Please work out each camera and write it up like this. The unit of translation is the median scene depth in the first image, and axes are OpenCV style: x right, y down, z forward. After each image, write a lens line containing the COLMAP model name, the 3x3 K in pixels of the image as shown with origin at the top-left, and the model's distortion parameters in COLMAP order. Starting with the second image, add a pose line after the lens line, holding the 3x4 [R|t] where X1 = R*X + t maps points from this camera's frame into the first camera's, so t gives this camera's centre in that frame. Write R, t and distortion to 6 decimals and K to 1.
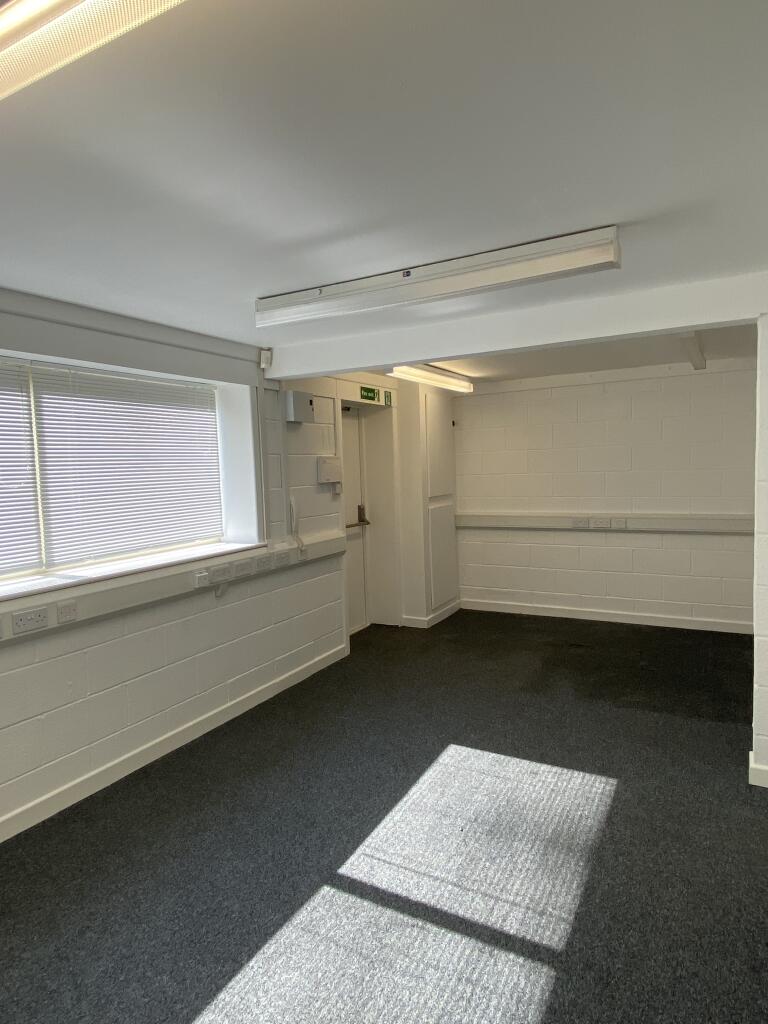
lens RADIAL K [[614.2, 0, 384.0], [0, 614.2, 512.0], [0, 0, 1]] dist [0.027704, -0.024076]
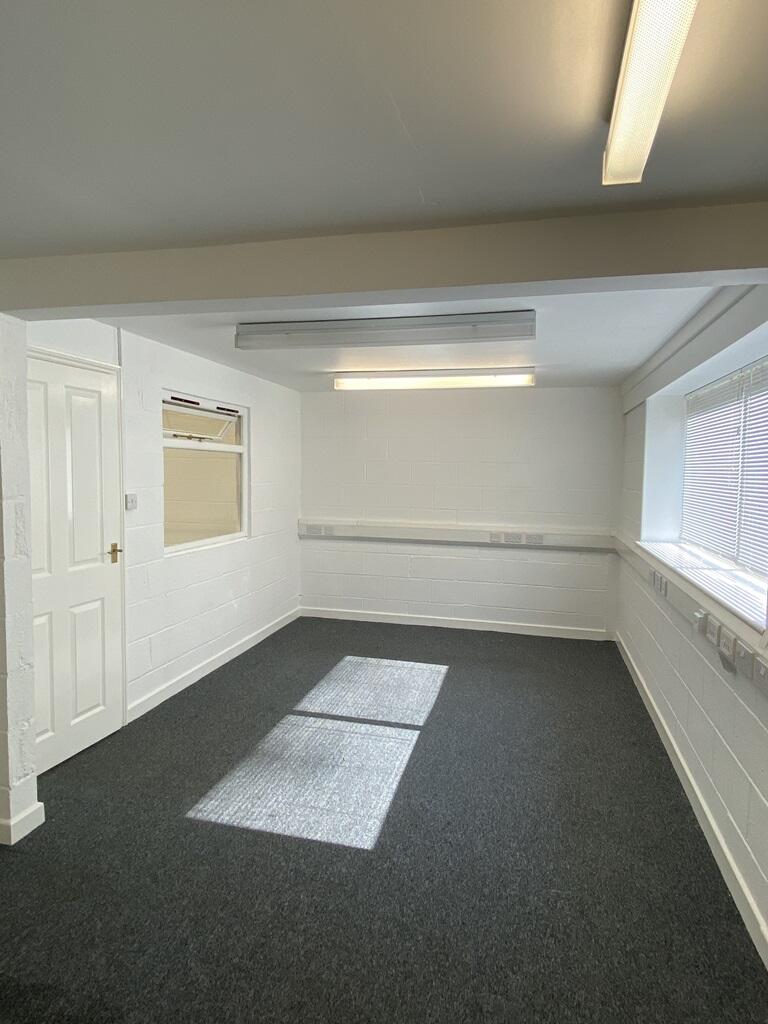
lens RADIAL K [[614.2, 0, 384.0], [0, 614.2, 512.0], [0, 0, 1]] dist [0.027704, -0.024076]
pose [[-0.966925, 0.036062, -0.252498, 0.330579], [-0.004736, 0.987246, 0.159135, -0.180341], [0.255016, 0.155067, -0.954422, 2.042005]]
